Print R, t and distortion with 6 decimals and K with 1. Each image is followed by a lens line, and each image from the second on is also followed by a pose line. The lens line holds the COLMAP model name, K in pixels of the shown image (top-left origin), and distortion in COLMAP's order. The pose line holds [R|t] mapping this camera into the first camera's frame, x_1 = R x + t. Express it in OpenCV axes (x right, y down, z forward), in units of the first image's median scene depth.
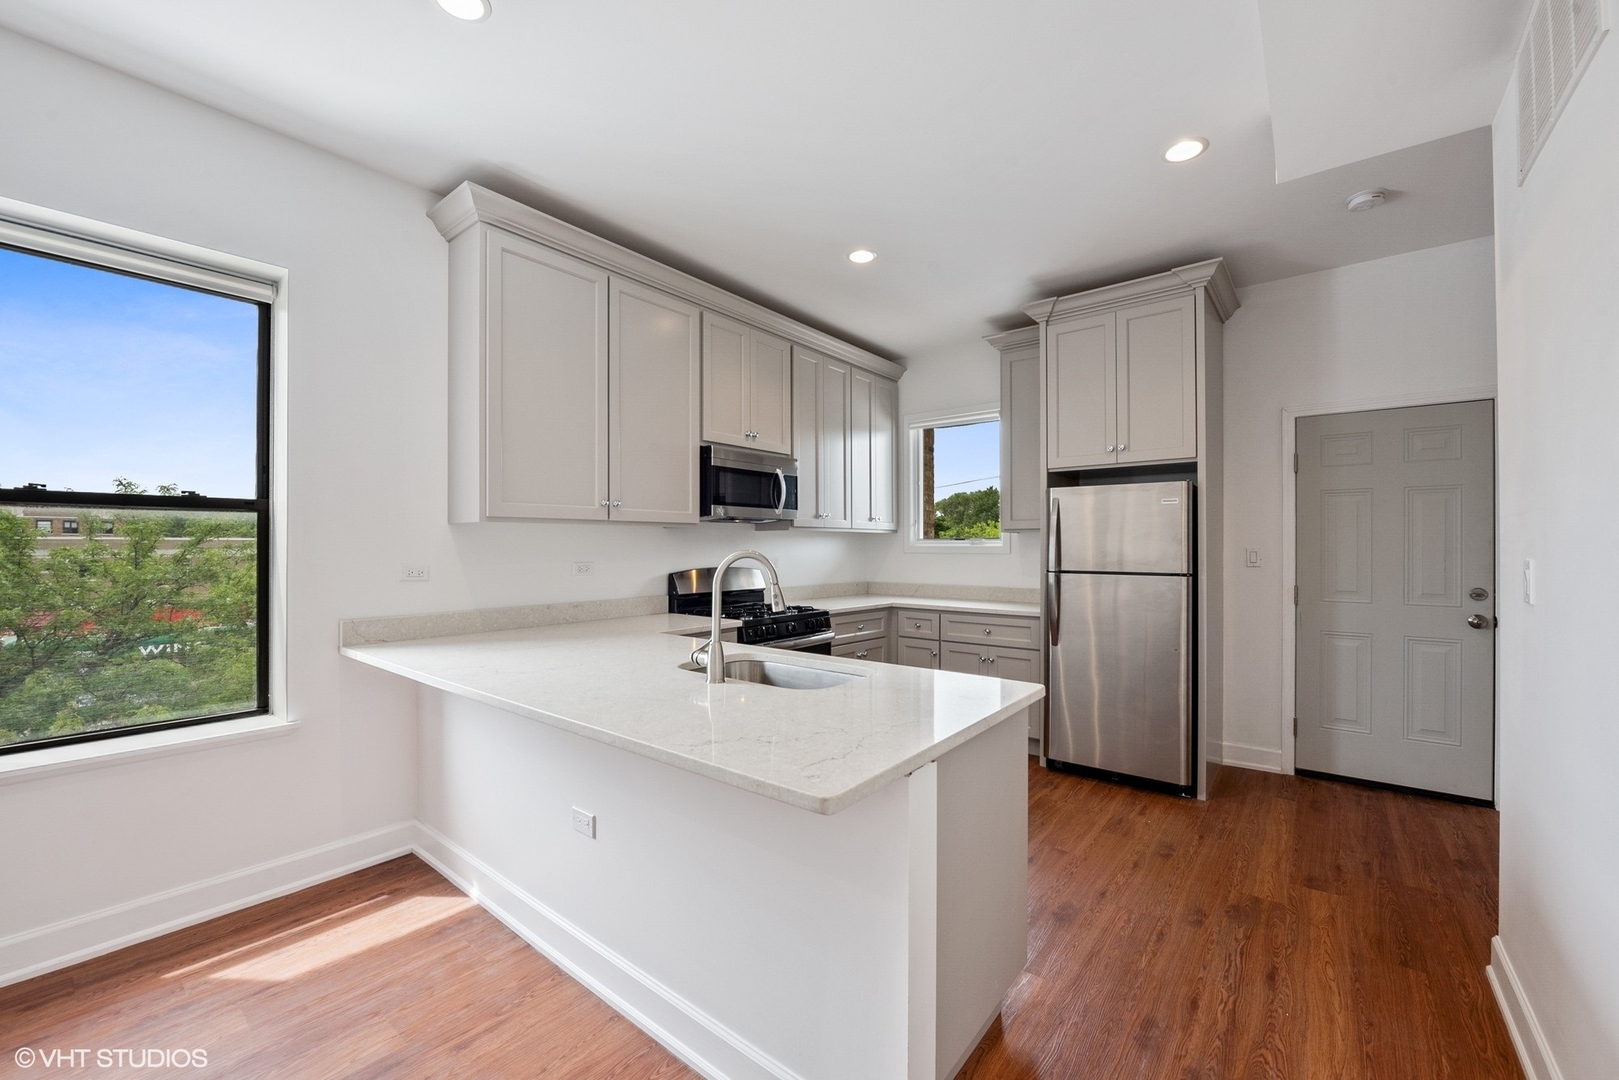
lens RADIAL K [[647.0, 0, 819.7], [0, 647.0, 536.2], [0, 0, 1]] dist [-0.004847, -0.002354]
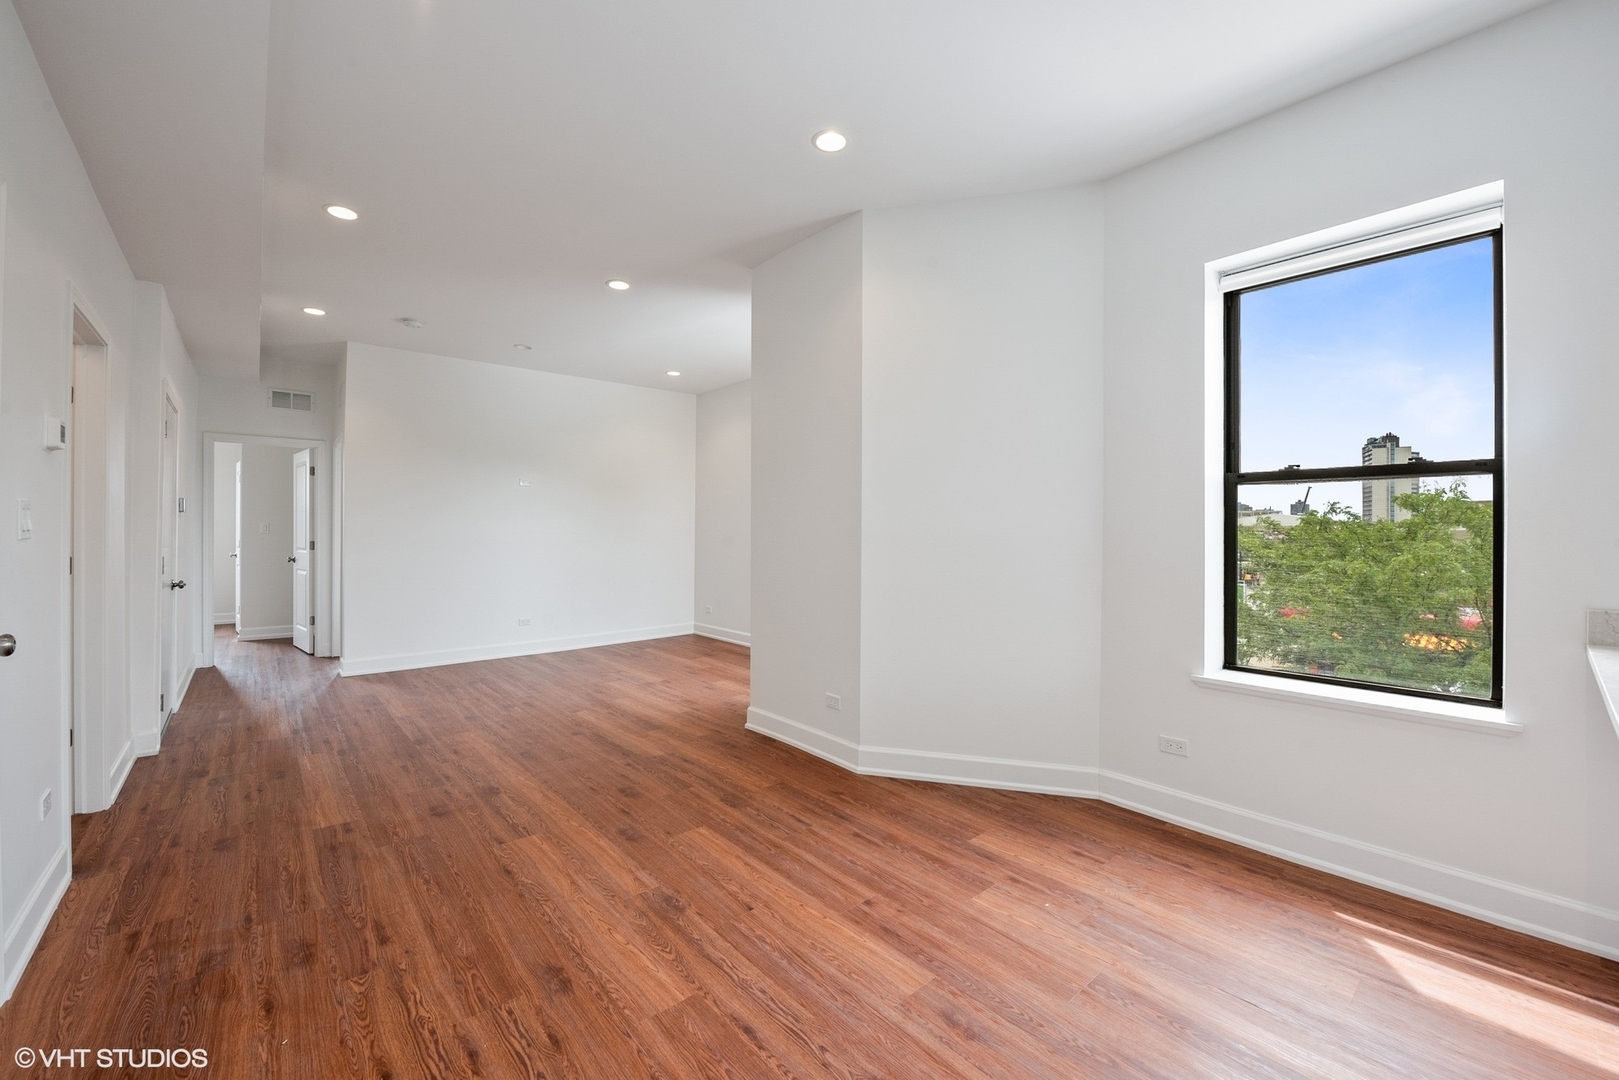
lens RADIAL K [[647.0, 0, 803.7], [0, 647.0, 534.8], [0, 0, 1]] dist [-0.004847, -0.002354]
pose [[-0.205045, 0.000679, -0.978752, 0.120318], [0.013653, 0.999904, -0.002167, 0.025279], [0.978657, -0.013807, -0.205035, 0.200233]]
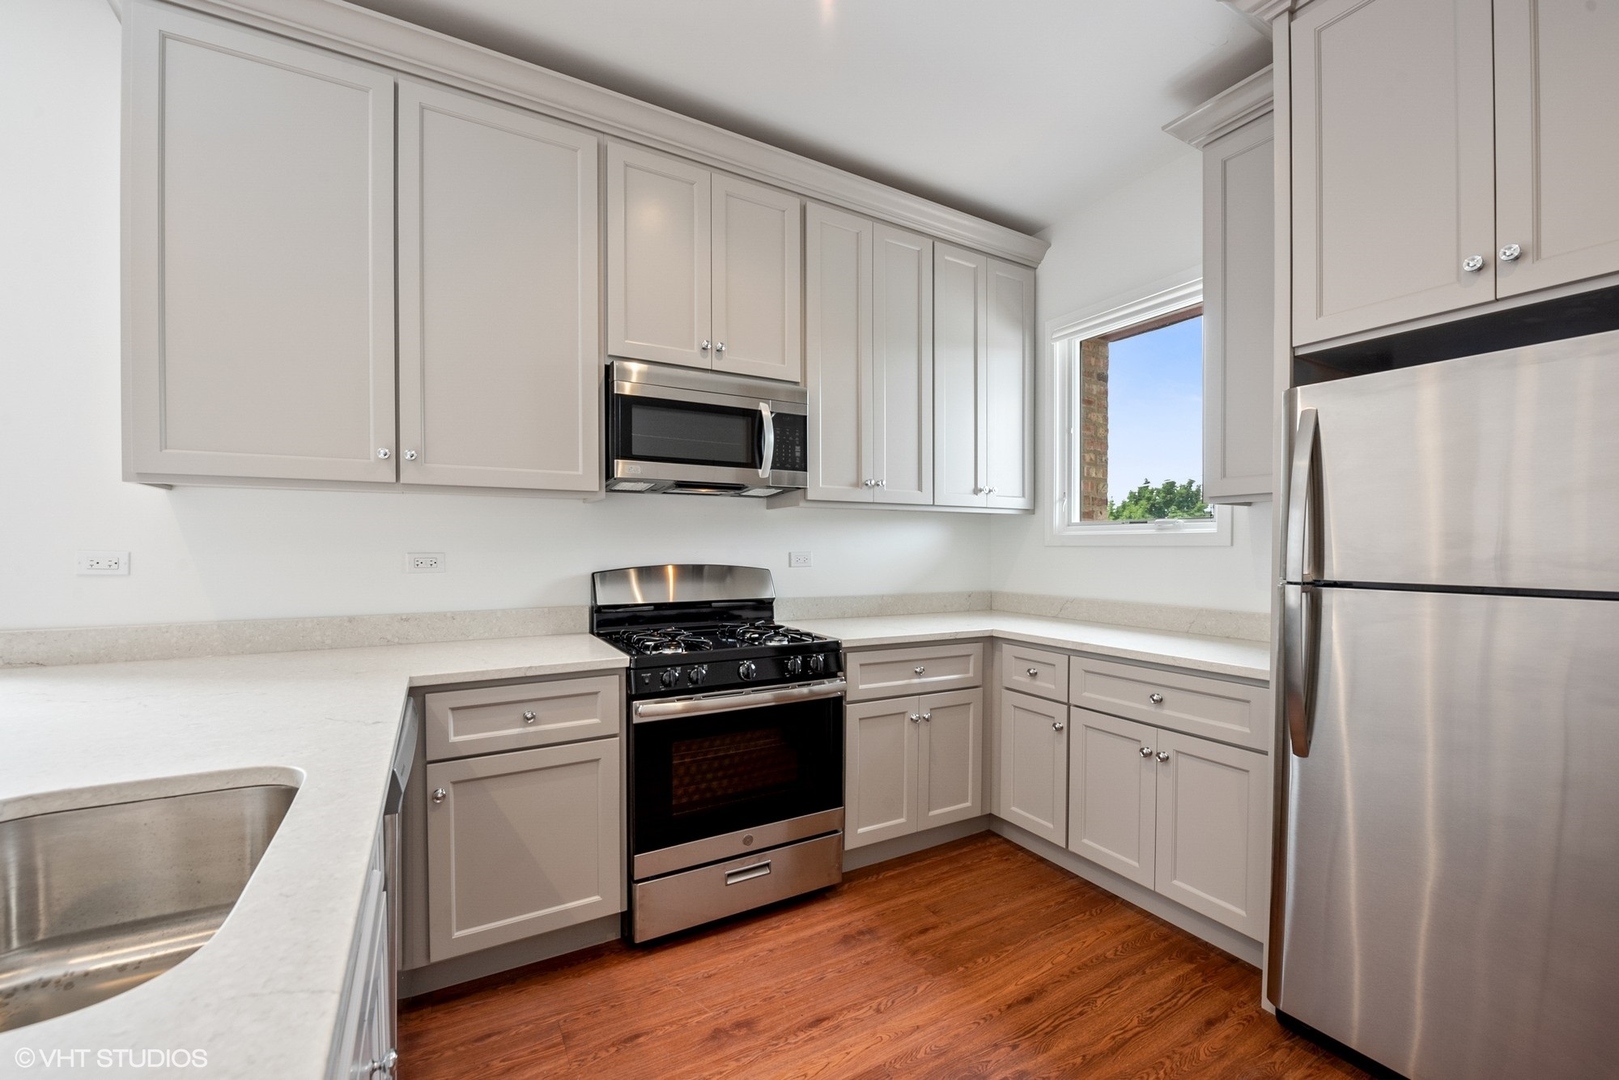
lens RADIAL K [[647.0, 0, 824.2], [0, 647.0, 549.7], [0, 0, 1]] dist [-0.004847, -0.002354]
pose [[0.929490, 0.002607, -0.368839, 0.244819], [0.003779, 0.999855, 0.016591, 0.027509], [0.368828, -0.016815, 0.929345, 0.528841]]
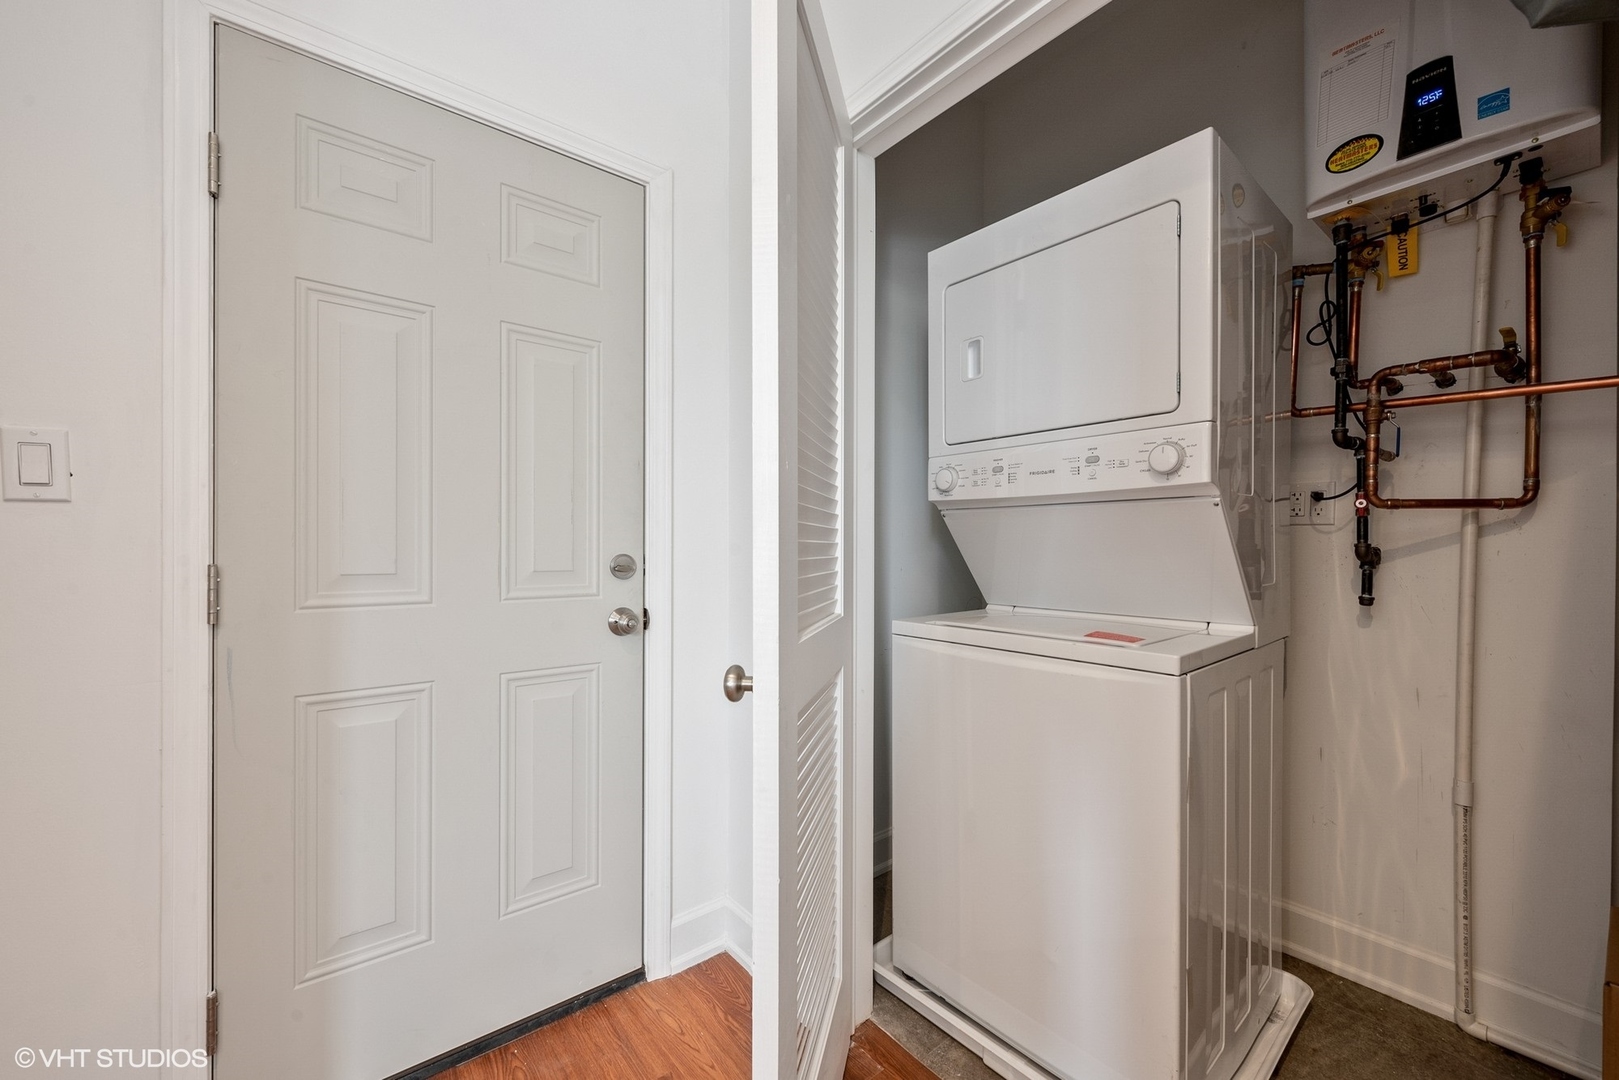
lens RADIAL K [[647.0, 0, 842.9], [0, 647.0, 552.3], [0, 0, 1]] dist [-0.004847, -0.002354]
pose [[0.191911, -0.005920, 0.981394, 0.523312], [-0.014434, 0.999857, 0.008854, 0.066957], [-0.981306, -0.015864, 0.191798, 0.681036]]
